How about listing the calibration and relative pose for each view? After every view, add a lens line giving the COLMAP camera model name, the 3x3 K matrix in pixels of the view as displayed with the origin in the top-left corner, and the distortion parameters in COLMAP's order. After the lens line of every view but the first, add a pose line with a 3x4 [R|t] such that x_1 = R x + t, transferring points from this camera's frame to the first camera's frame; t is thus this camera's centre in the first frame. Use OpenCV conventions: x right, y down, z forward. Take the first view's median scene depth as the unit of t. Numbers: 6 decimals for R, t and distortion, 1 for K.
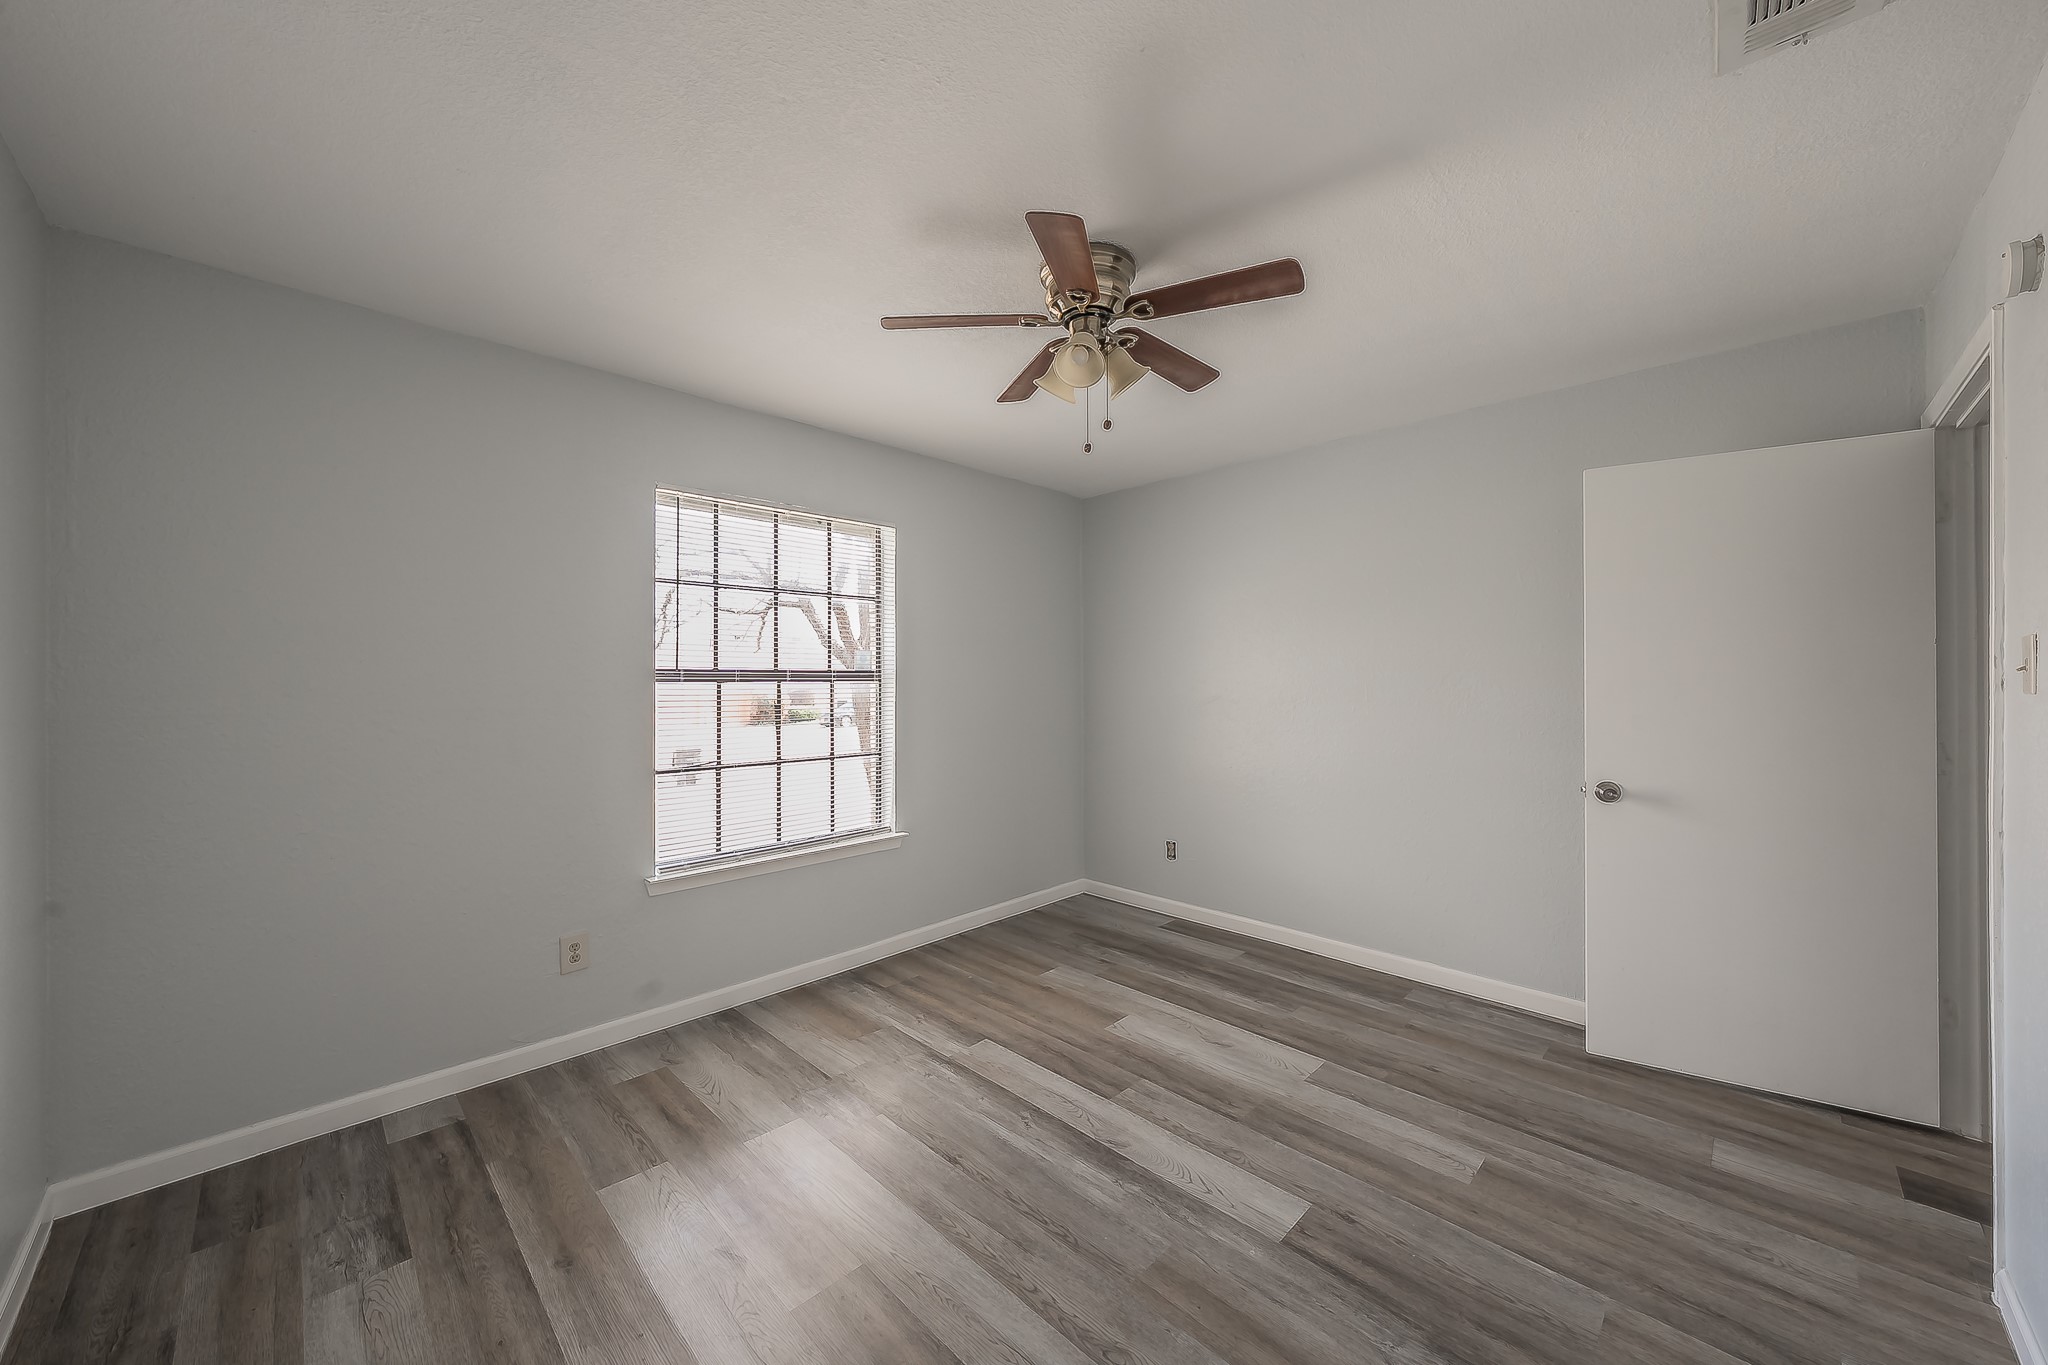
lens RADIAL K [[744.4, 0, 1012.3], [0, 744.4, 676.8], [0, 0, 1]] dist [-0.000547, -0.000090]
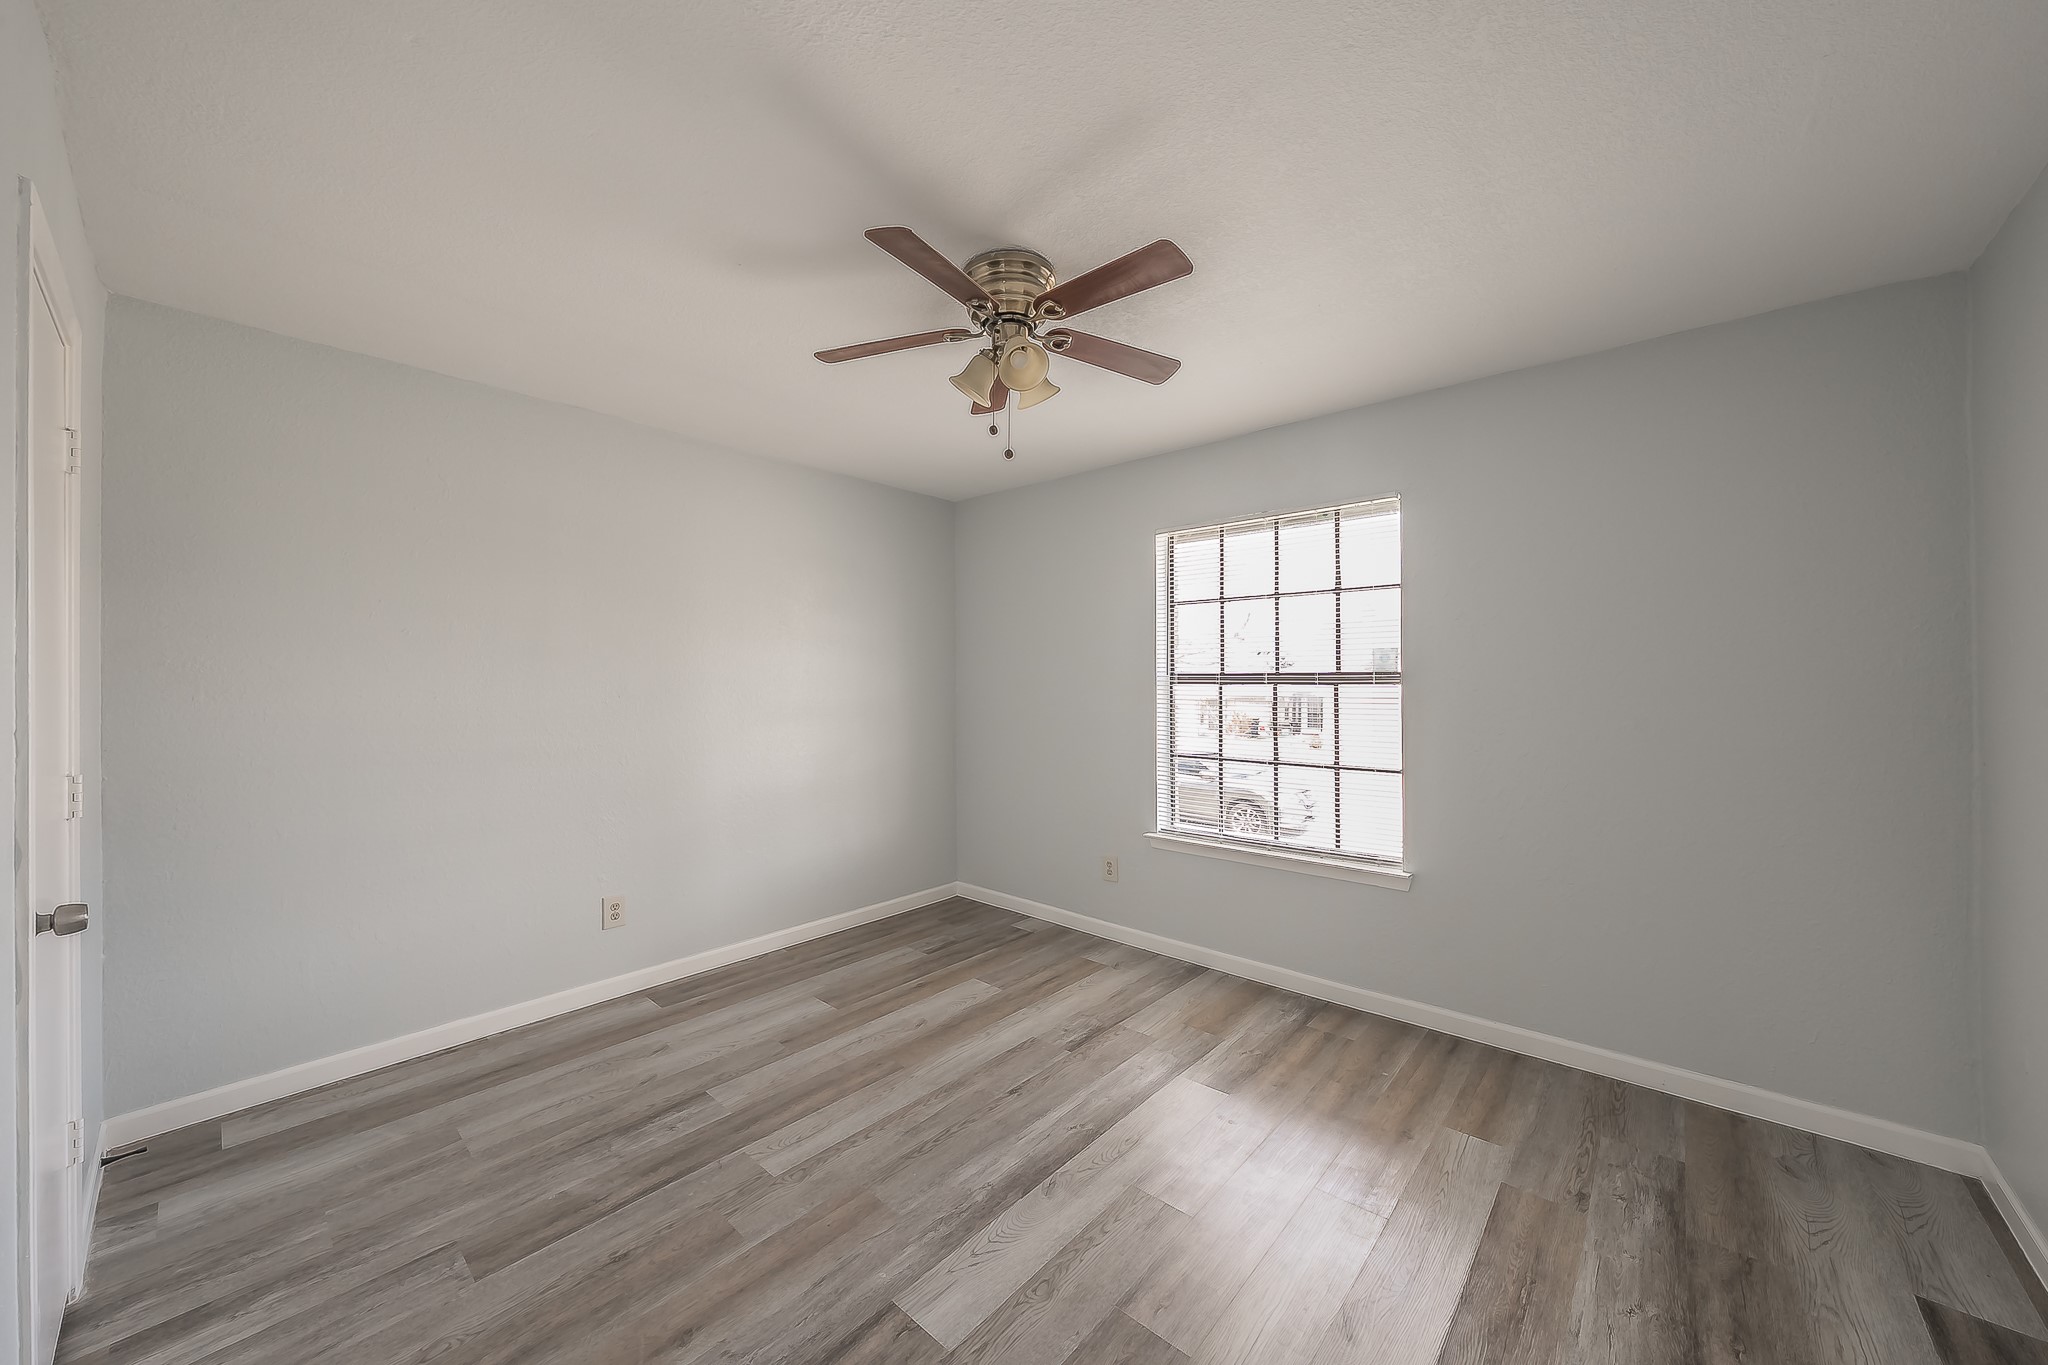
lens RADIAL K [[751.4, 0, 1037.1], [0, 751.4, 678.7], [0, 0, 1]] dist [-0.000399, -0.000011]
pose [[0.067196, -0.001421, -0.997739, 1.000685], [0.002341, 0.999996, -0.001266, -0.000701], [0.997737, -0.002251, 0.067199, 0.866123]]
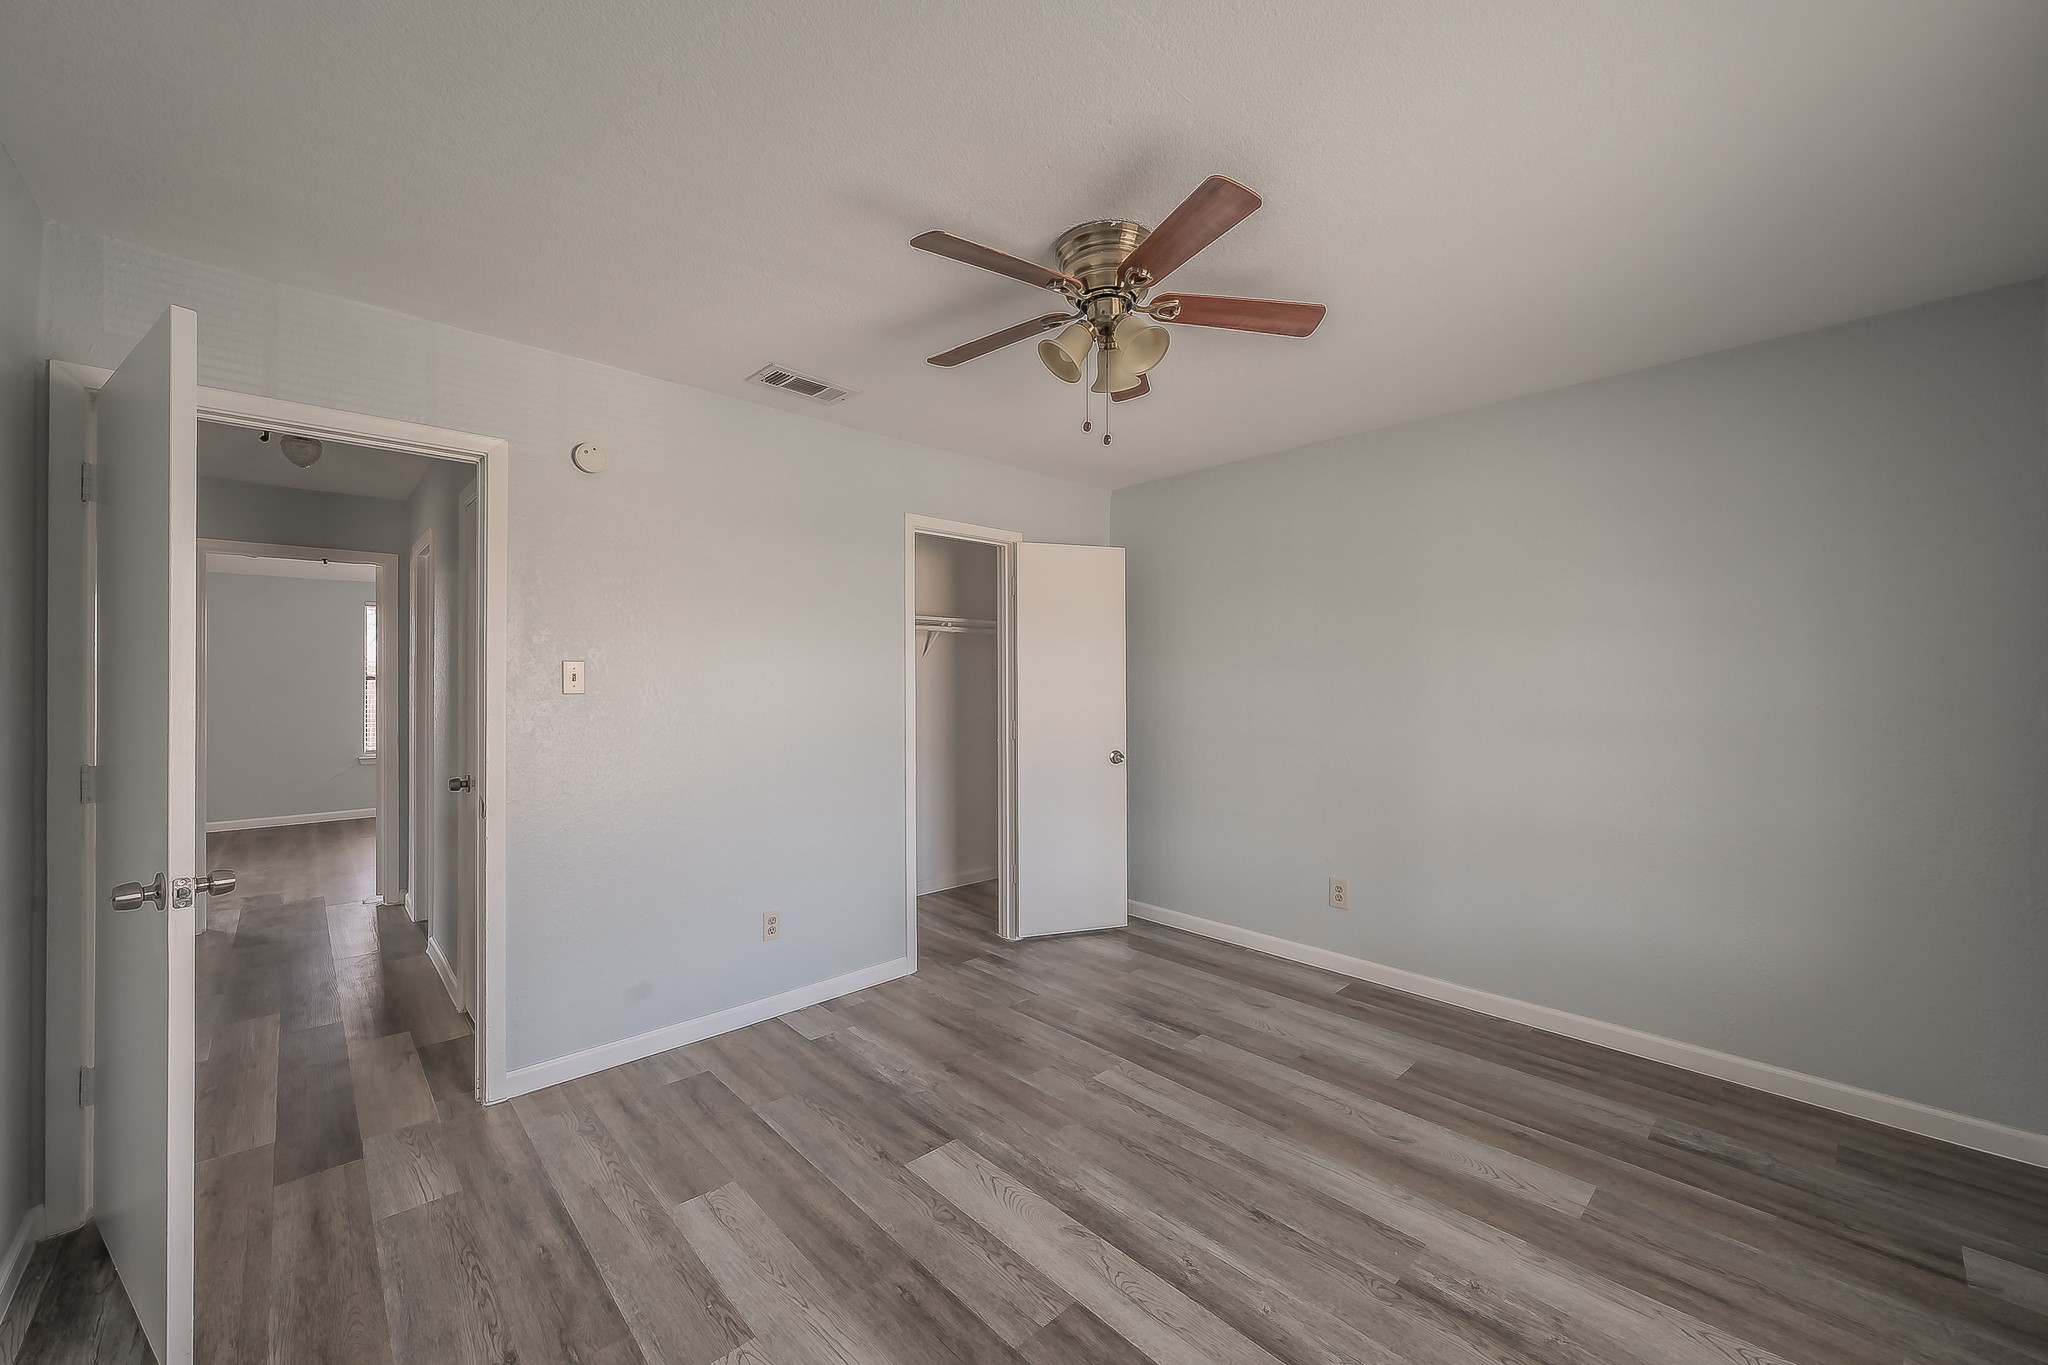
lens RADIAL K [[781.0, 0, 993.8], [0, 781.0, 670.2], [0, 0, 1]] dist [0.000009, 0.000066]
pose [[-0.998168, 0.003224, 0.060416, 0.166088], [0.002342, 0.999890, -0.014663, -0.001466], [-0.060457, -0.014495, -0.998066, 1.789085]]
